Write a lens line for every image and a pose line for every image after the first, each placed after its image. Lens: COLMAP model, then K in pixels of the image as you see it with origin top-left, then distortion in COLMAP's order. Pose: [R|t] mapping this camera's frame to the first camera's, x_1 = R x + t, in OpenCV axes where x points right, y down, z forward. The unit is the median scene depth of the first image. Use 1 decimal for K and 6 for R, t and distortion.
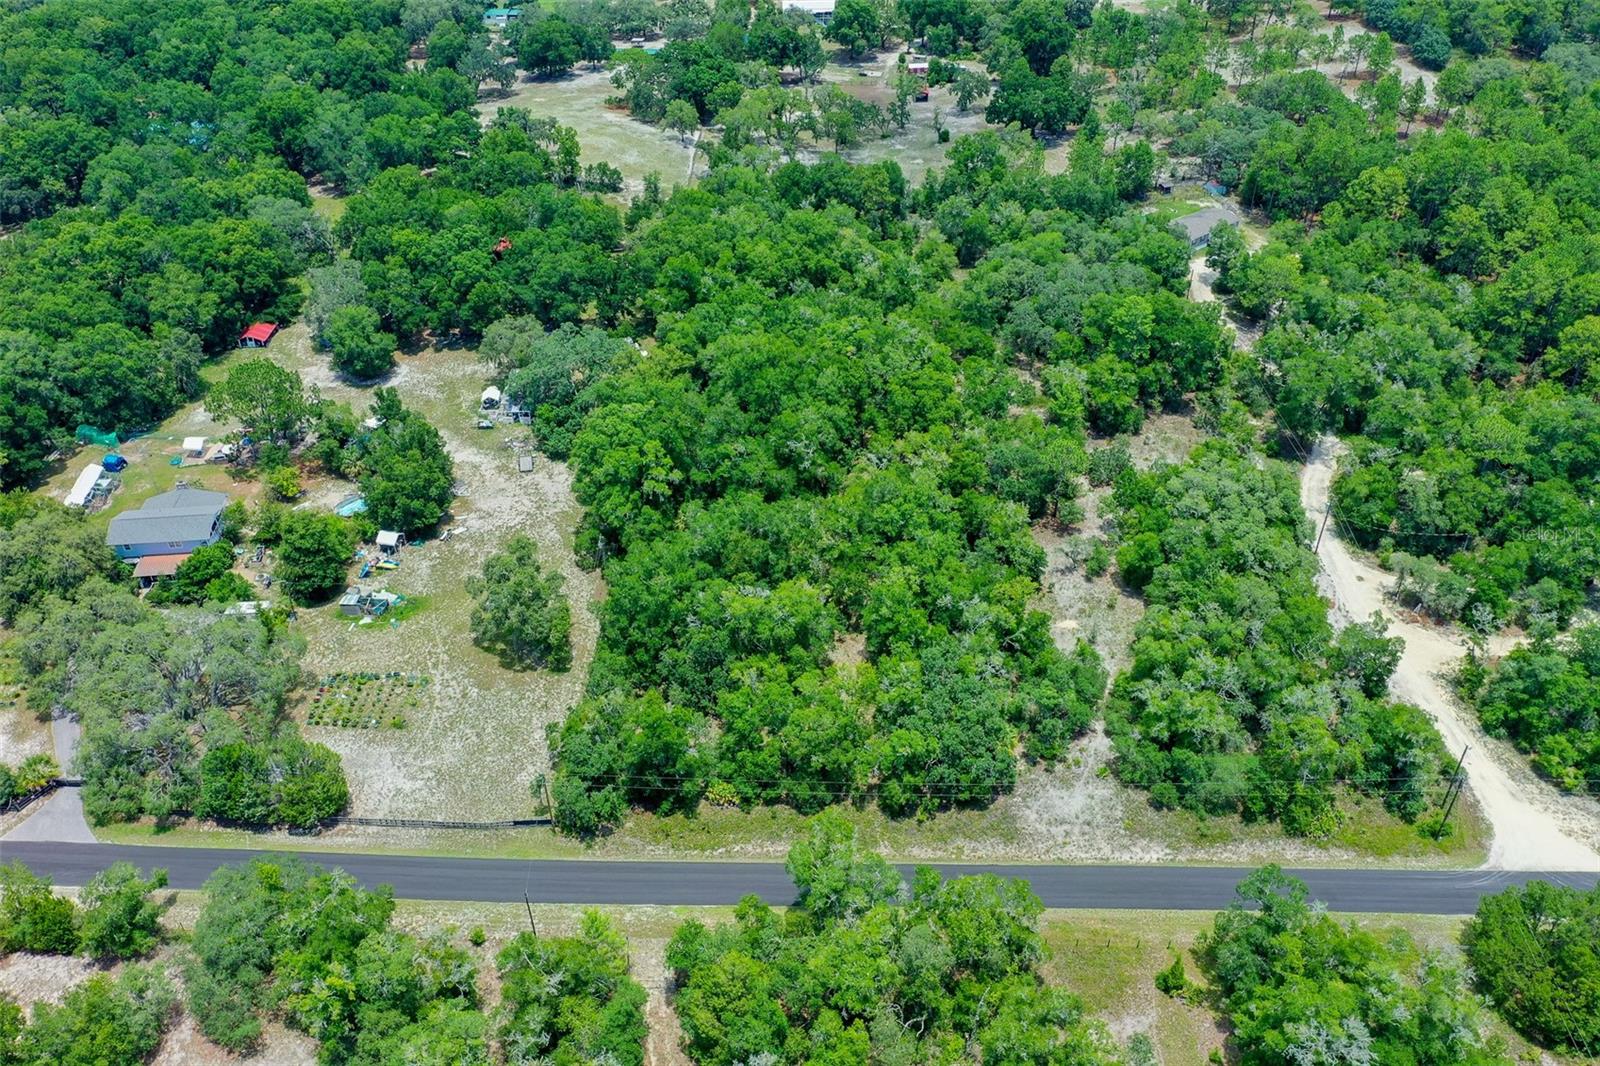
lens RADIAL K [[1262.9, 0, 799.1], [0, 1262.9, 523.4], [0, 0, 1]] dist [0.002306, -0.000213]
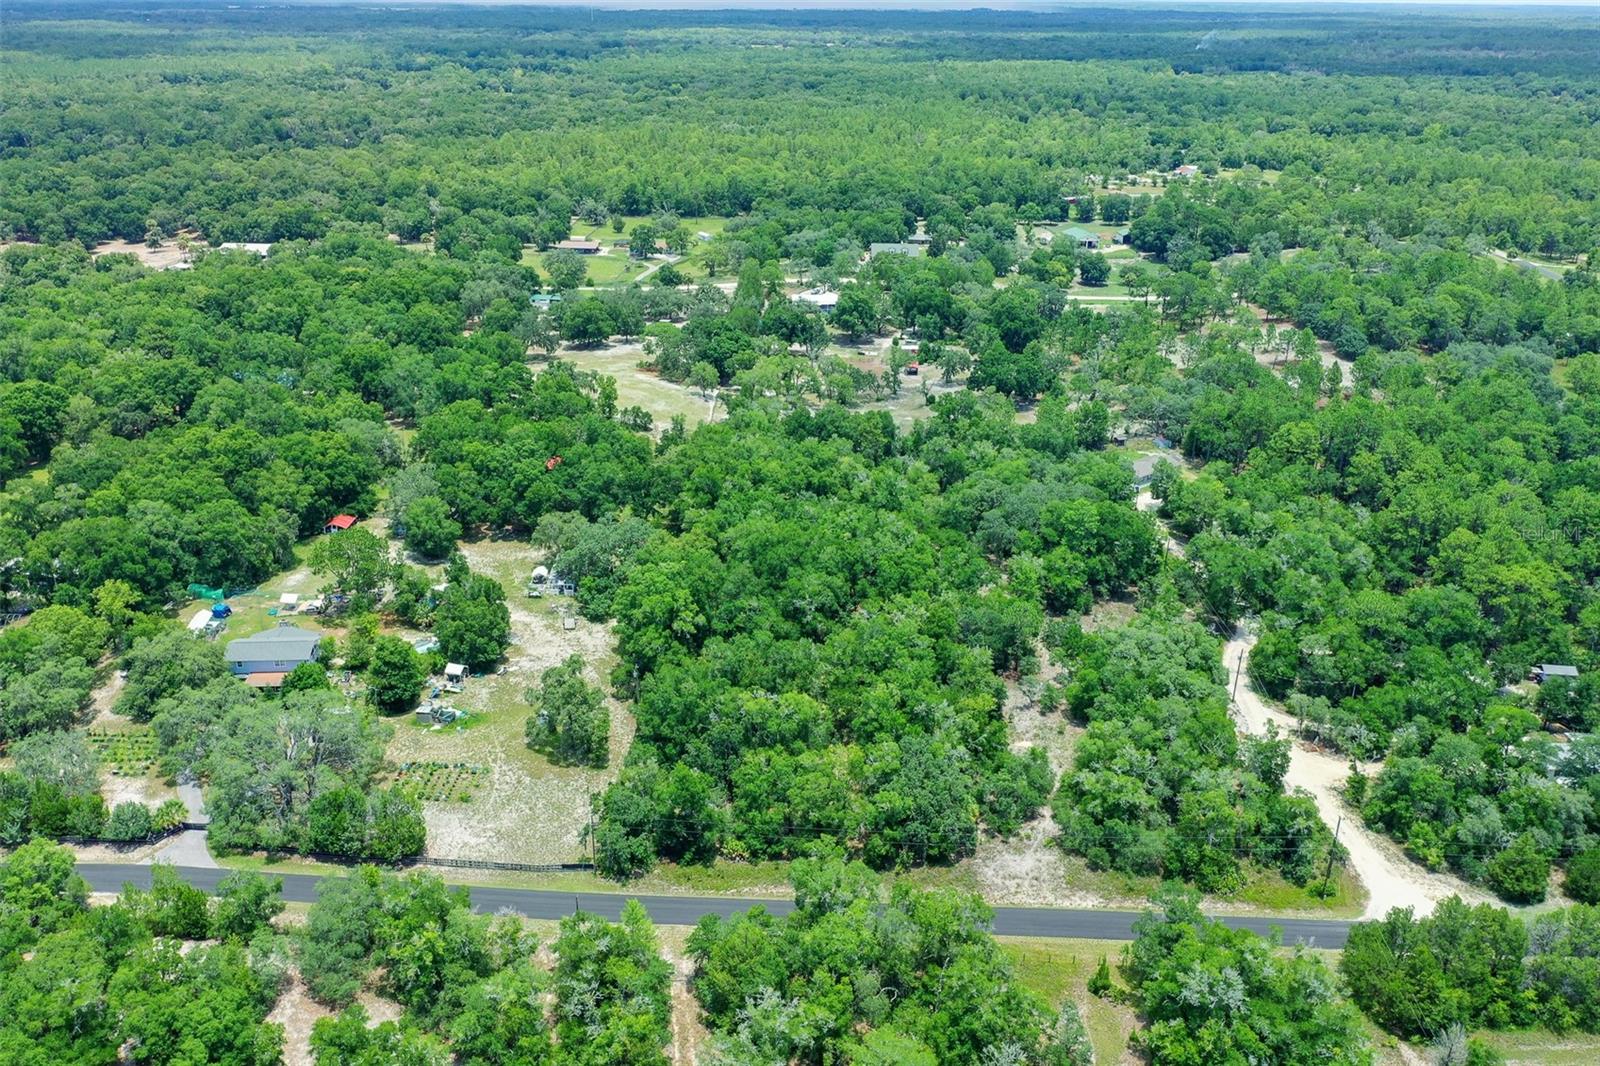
lens RADIAL K [[1306.8, 0, 800.0], [0, 1306.8, 533.0], [0, 0, 1]] dist [0.000897, 0.006398]
pose [[0.999568, 0.029164, 0.003598, -0.008538], [-0.027509, 0.971775, -0.234299, 0.153876], [-0.010330, 0.234099, 0.972158, -0.211044]]
